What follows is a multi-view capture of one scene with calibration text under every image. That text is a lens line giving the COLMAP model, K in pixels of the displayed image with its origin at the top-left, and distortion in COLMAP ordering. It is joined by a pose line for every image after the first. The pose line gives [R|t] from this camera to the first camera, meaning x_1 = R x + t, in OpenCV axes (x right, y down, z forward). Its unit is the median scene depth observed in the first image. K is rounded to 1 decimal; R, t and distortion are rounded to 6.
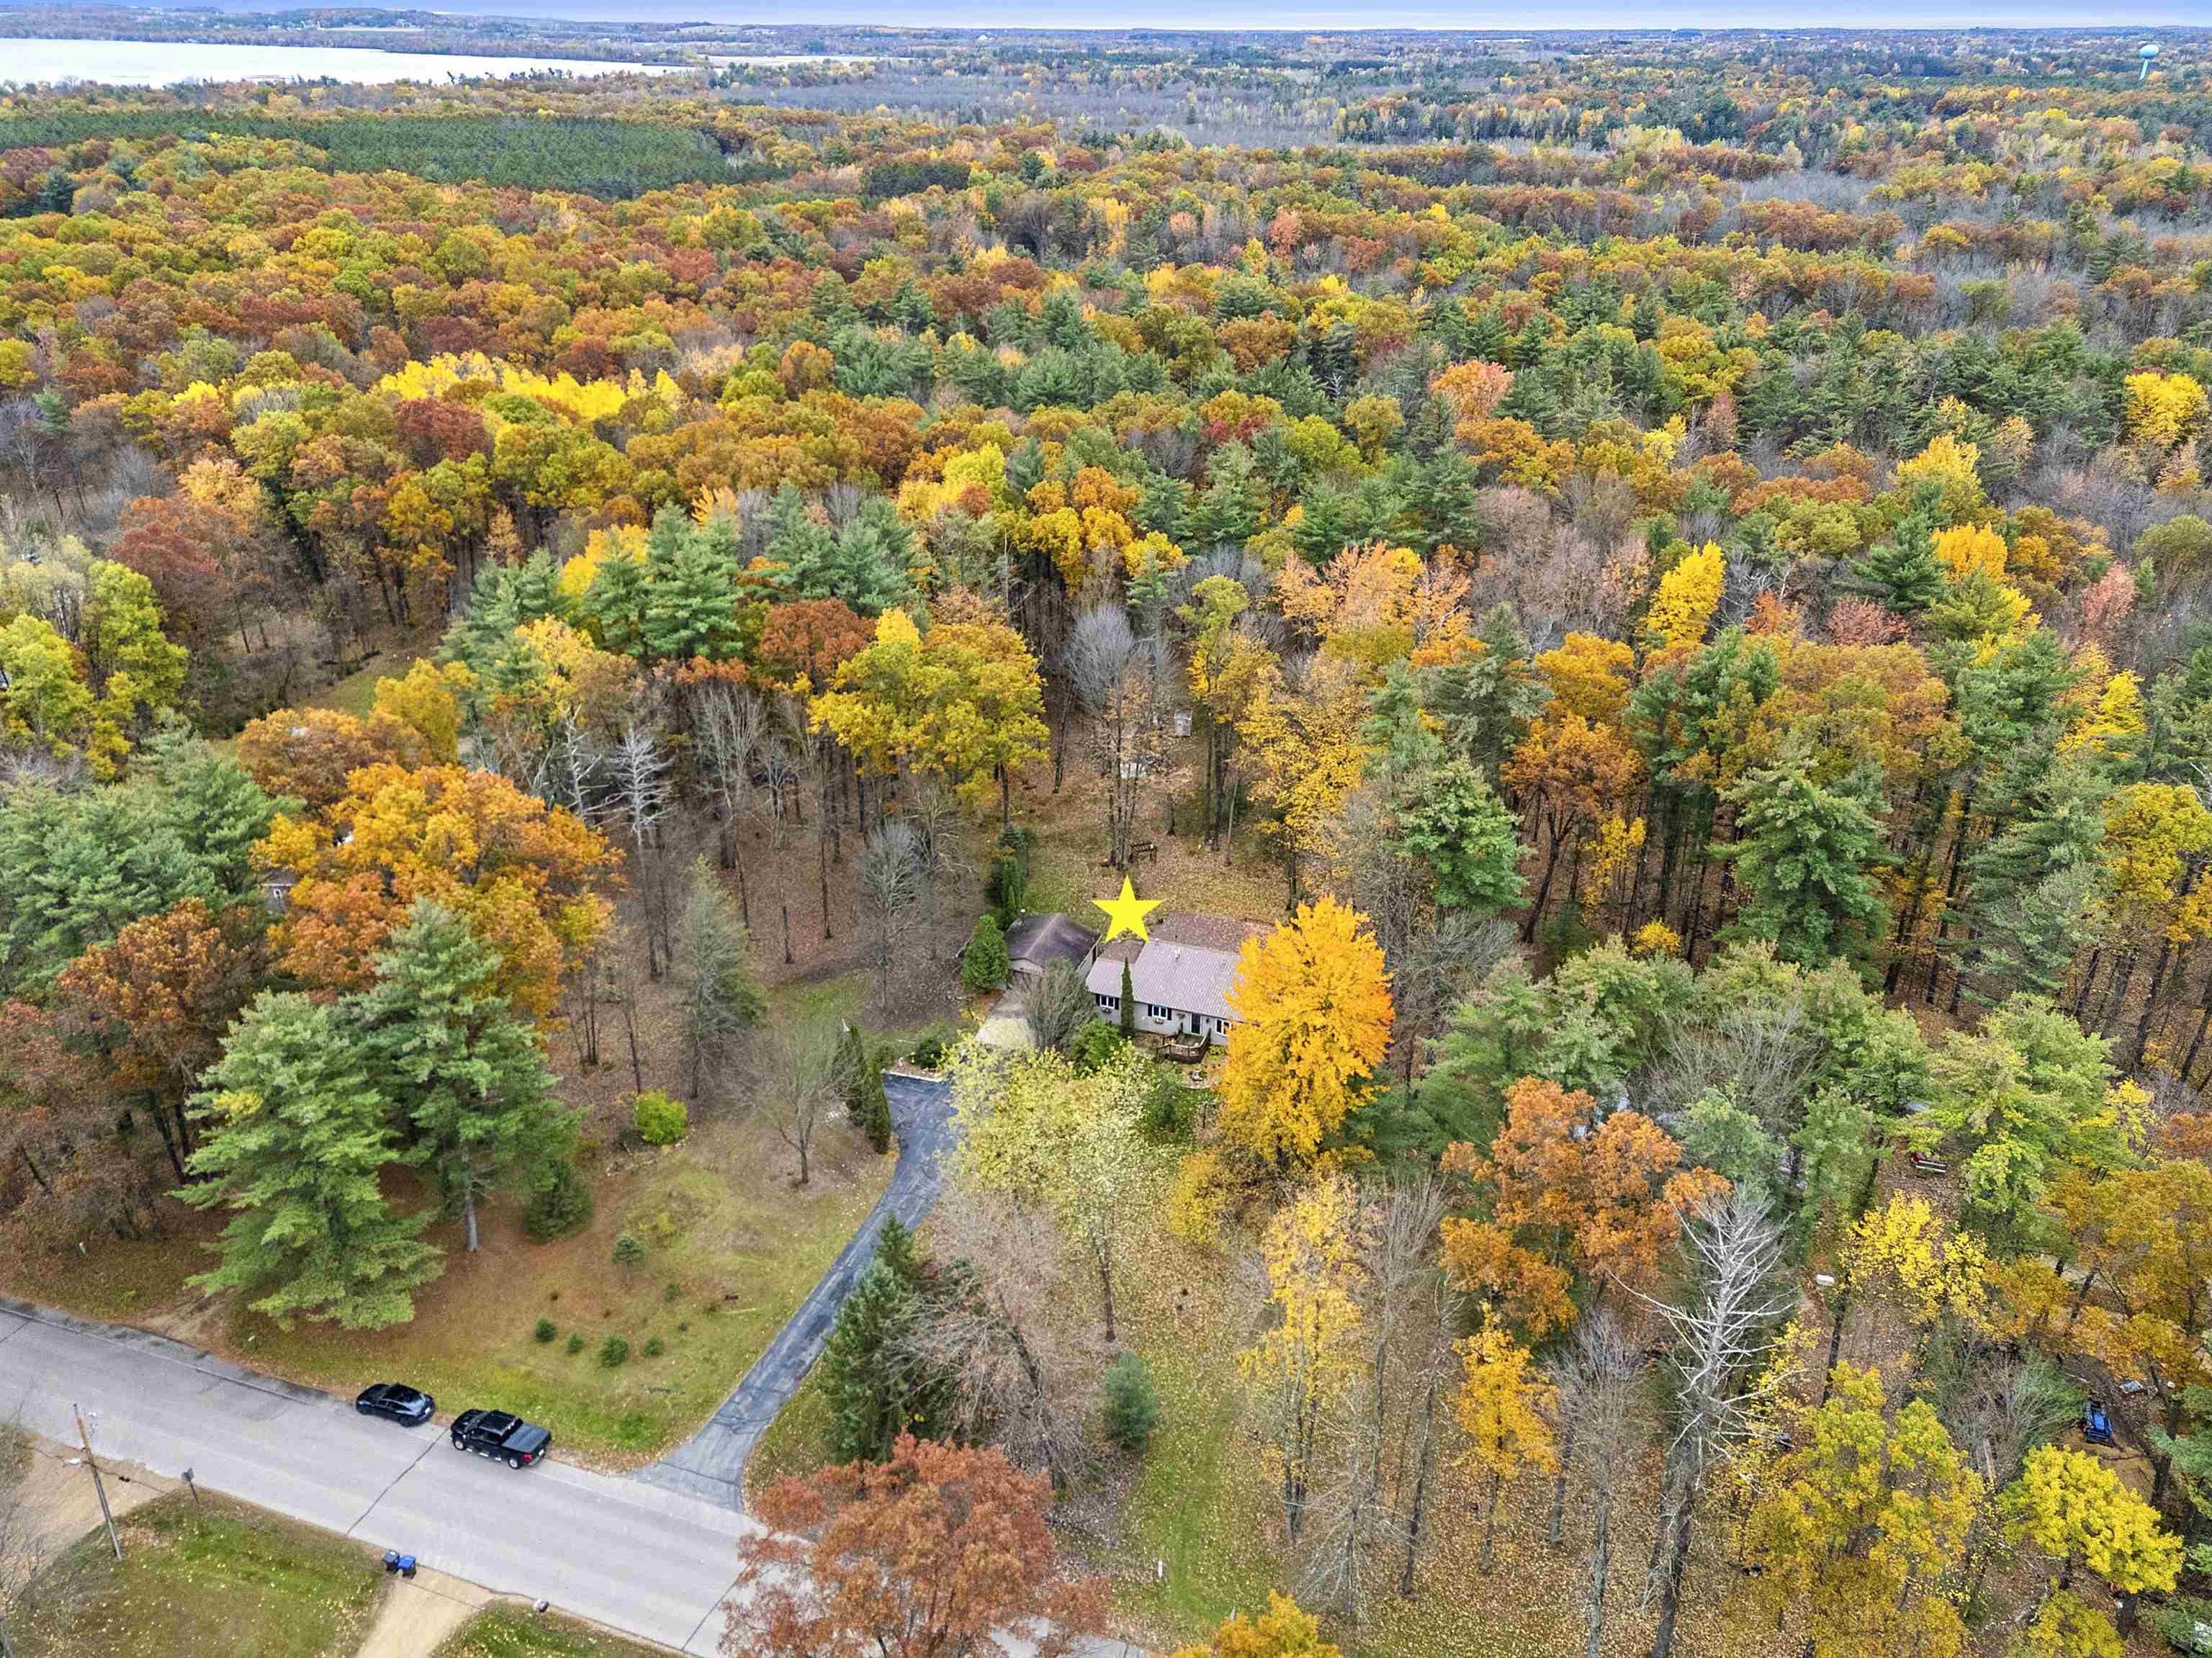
lens RADIAL K [[1607.1, 0, 1109.4], [0, 1607.1, 809.7], [0, 0, 1]] dist [0.069543, -0.049291]
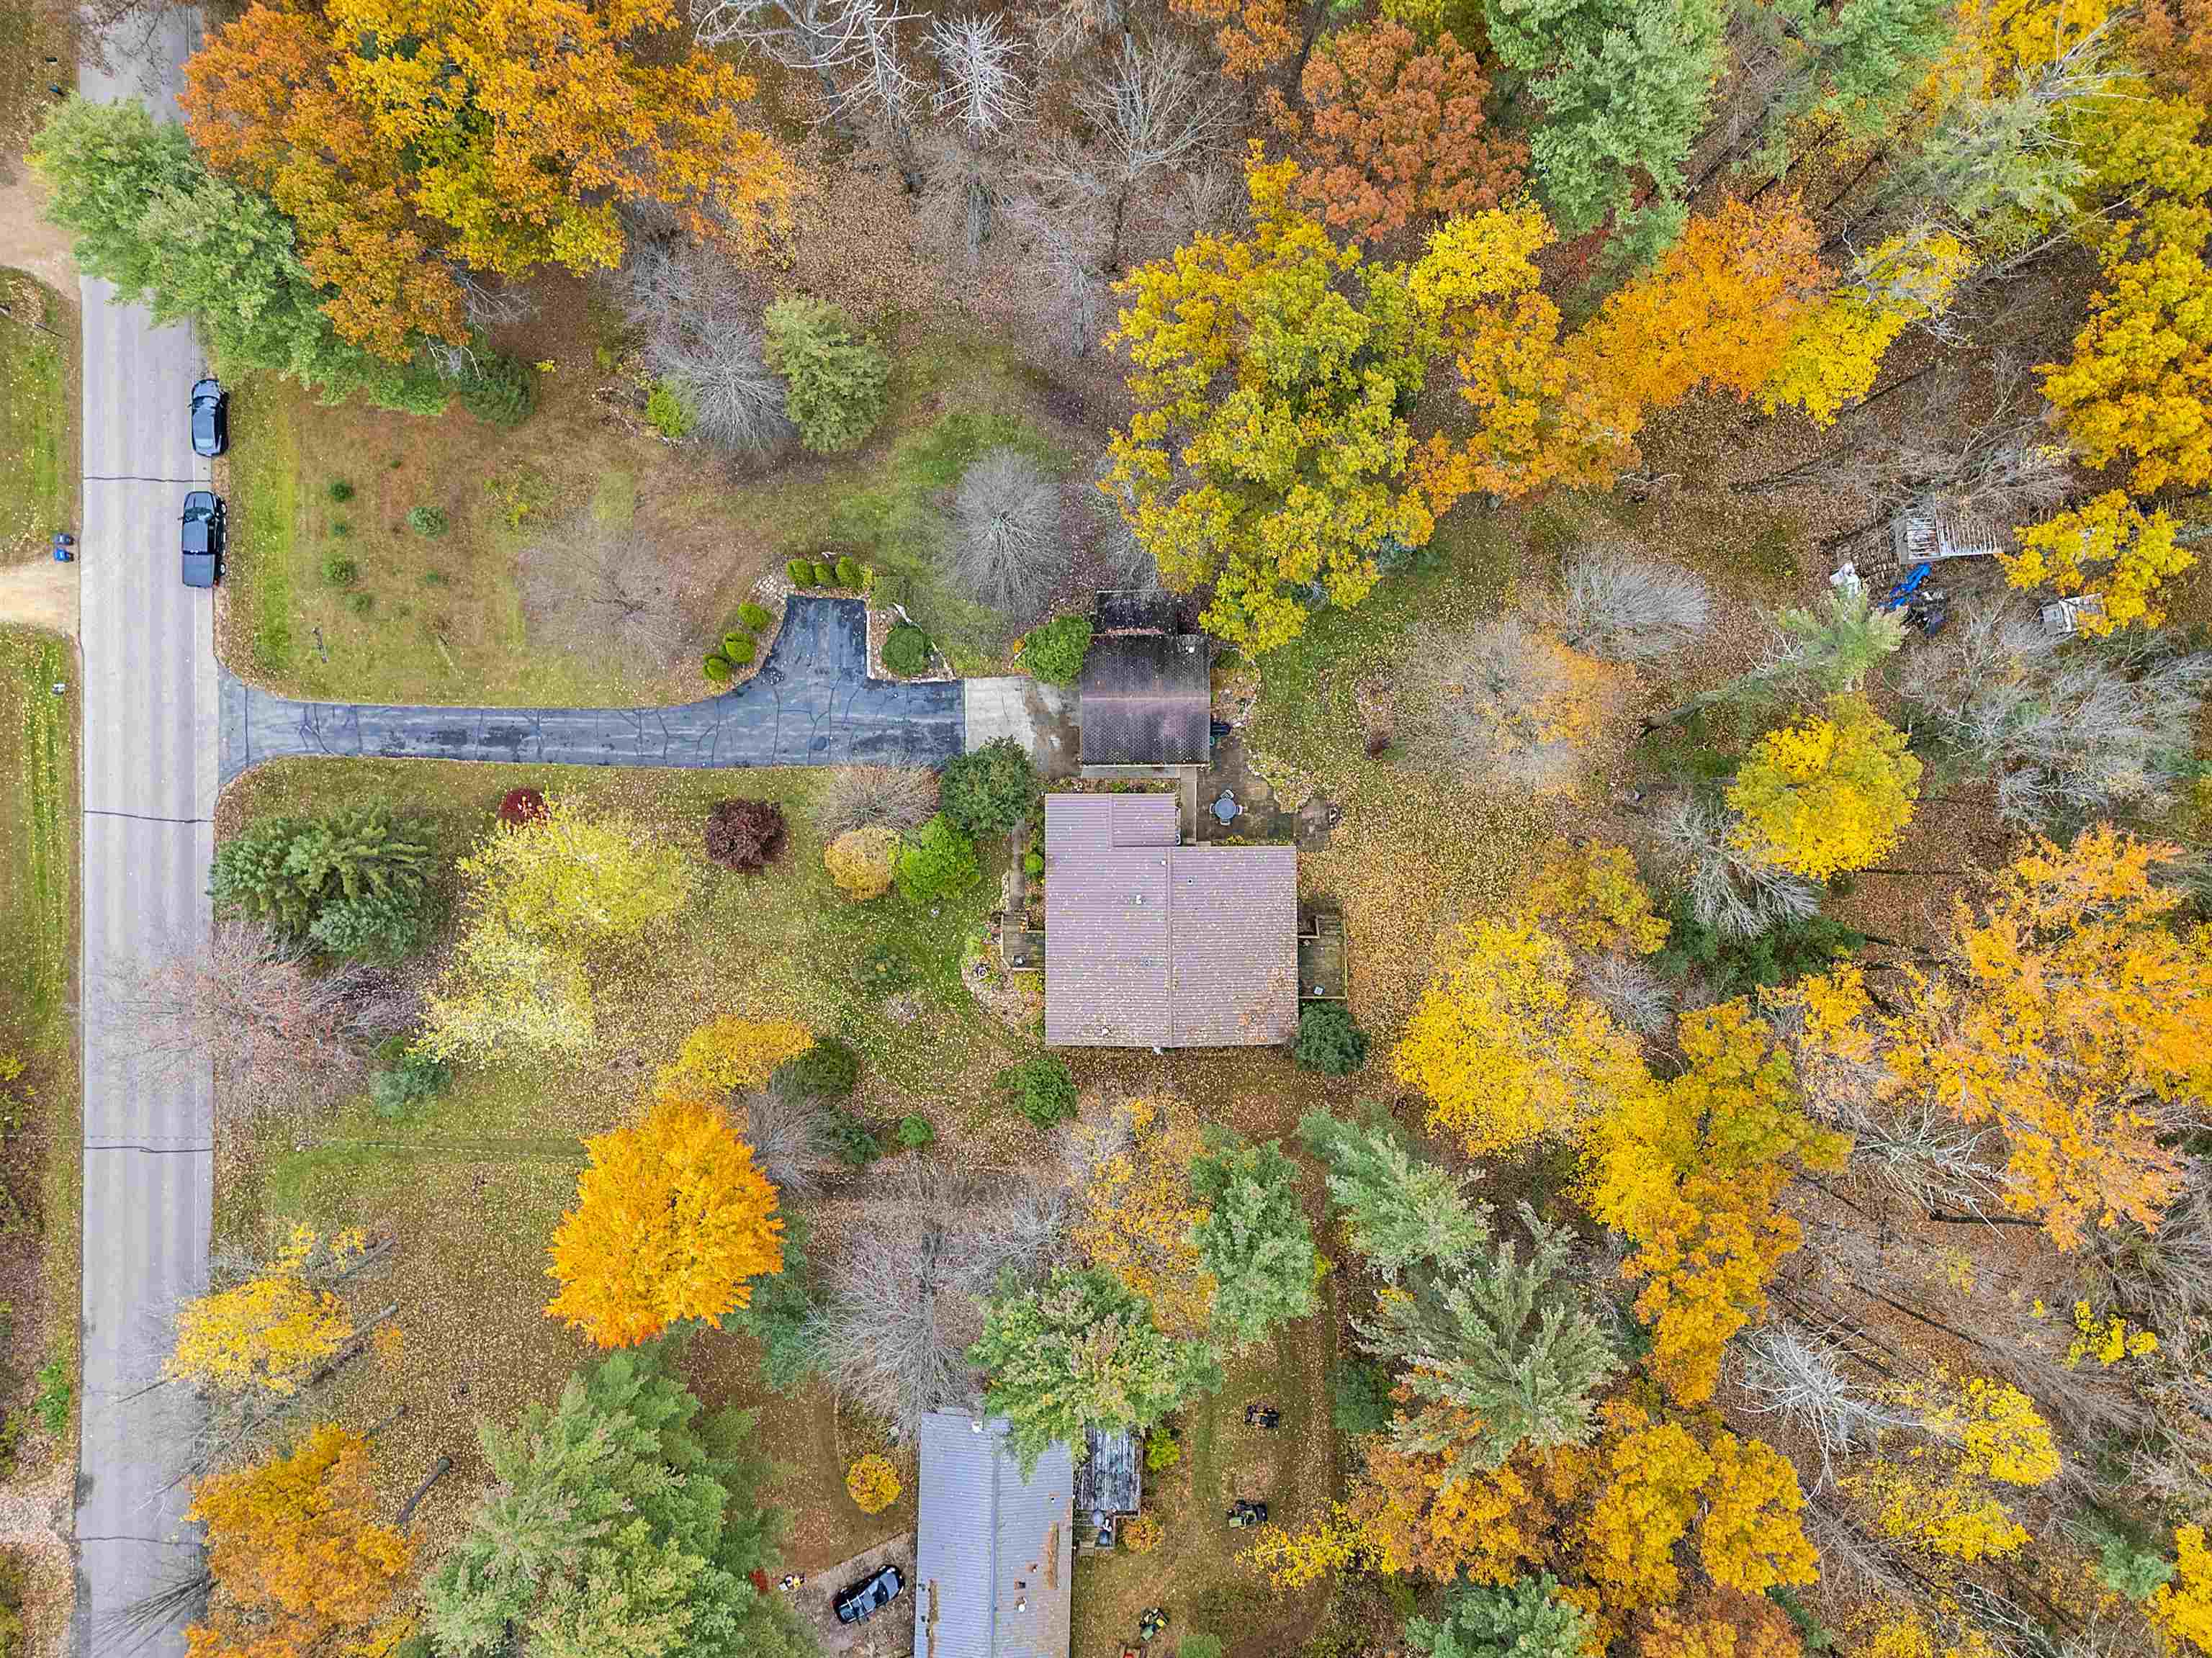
lens RADIAL K [[1607.1, 0, 1106.4], [0, 1607.1, 824.1], [0, 0, 1]] dist [0.069543, -0.049291]
pose [[0.339515, 0.940397, -0.019586, 0.018413], [-0.421215, 0.170626, 0.890766, -0.507072], [0.841016, -0.294179, 0.454039, 0.601480]]
